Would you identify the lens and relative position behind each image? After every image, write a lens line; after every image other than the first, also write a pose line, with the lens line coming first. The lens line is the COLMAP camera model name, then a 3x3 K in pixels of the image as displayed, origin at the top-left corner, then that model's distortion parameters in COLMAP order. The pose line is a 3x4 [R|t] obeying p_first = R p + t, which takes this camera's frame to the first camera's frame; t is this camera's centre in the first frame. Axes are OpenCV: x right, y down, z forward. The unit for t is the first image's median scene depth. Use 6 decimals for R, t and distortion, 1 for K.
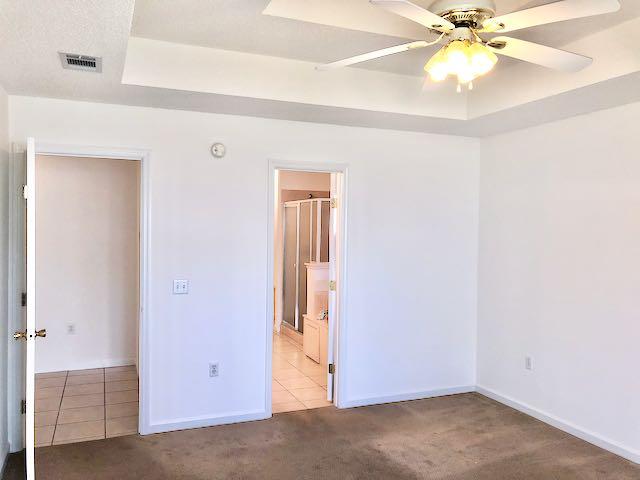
lens RADIAL K [[524.4, 0, 318.5], [0, 524.4, 233.0], [0, 0, 1]] dist [0.011545, -0.016027]
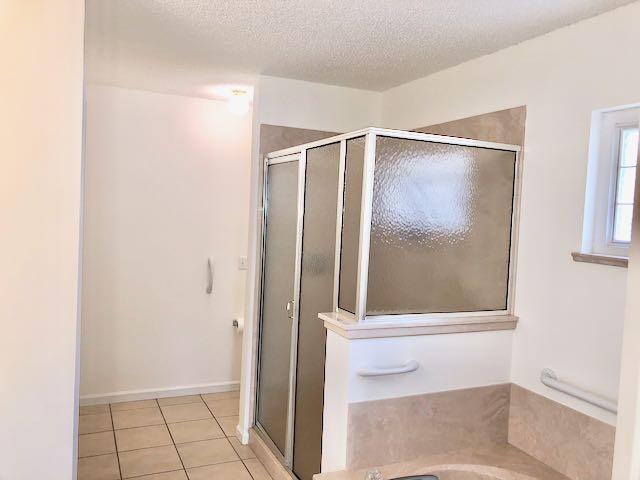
lens RADIAL K [[524.4, 0, 318.5], [0, 524.4, 233.0], [0, 0, 1]] dist [0.011545, -0.016027]
pose [[0.998833, 0.034559, 0.033725, -0.035992], [-0.035694, 0.998796, 0.033665, -0.008292], [-0.032521, -0.034829, 0.998864, 0.575262]]
